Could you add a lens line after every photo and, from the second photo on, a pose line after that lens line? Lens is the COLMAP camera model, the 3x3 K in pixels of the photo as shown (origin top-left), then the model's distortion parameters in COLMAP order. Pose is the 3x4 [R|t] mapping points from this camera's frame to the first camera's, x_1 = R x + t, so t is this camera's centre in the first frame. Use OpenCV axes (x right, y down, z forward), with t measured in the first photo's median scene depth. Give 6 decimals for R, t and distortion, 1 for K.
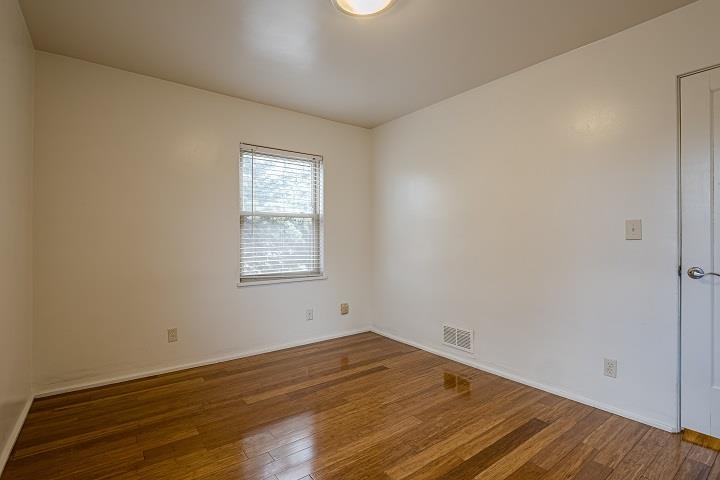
lens RADIAL K [[345.2, 0, 357.8], [0, 345.2, 238.5], [0, 0, 1]] dist [-0.001682, -0.009127]
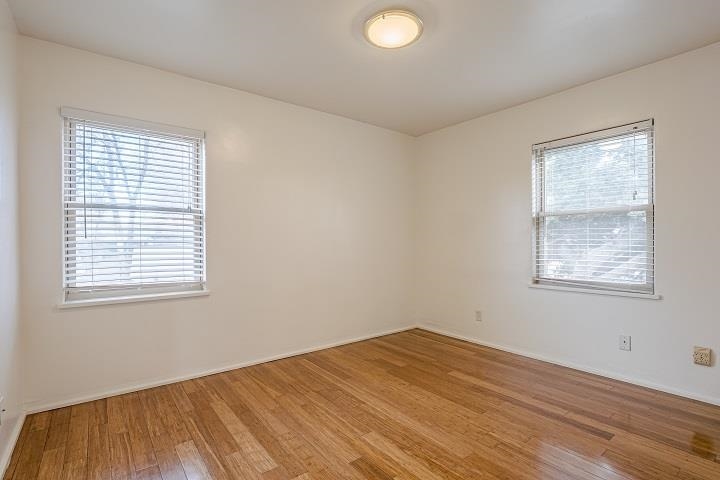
lens RADIAL K [[345.2, 0, 357.8], [0, 345.2, 238.5], [0, 0, 1]] dist [-0.001682, -0.009127]
pose [[0.019566, -0.006740, -0.999786, 0.761213], [0.005590, 0.999962, -0.006632, -0.000889], [0.999793, -0.005459, 0.019603, 0.539881]]
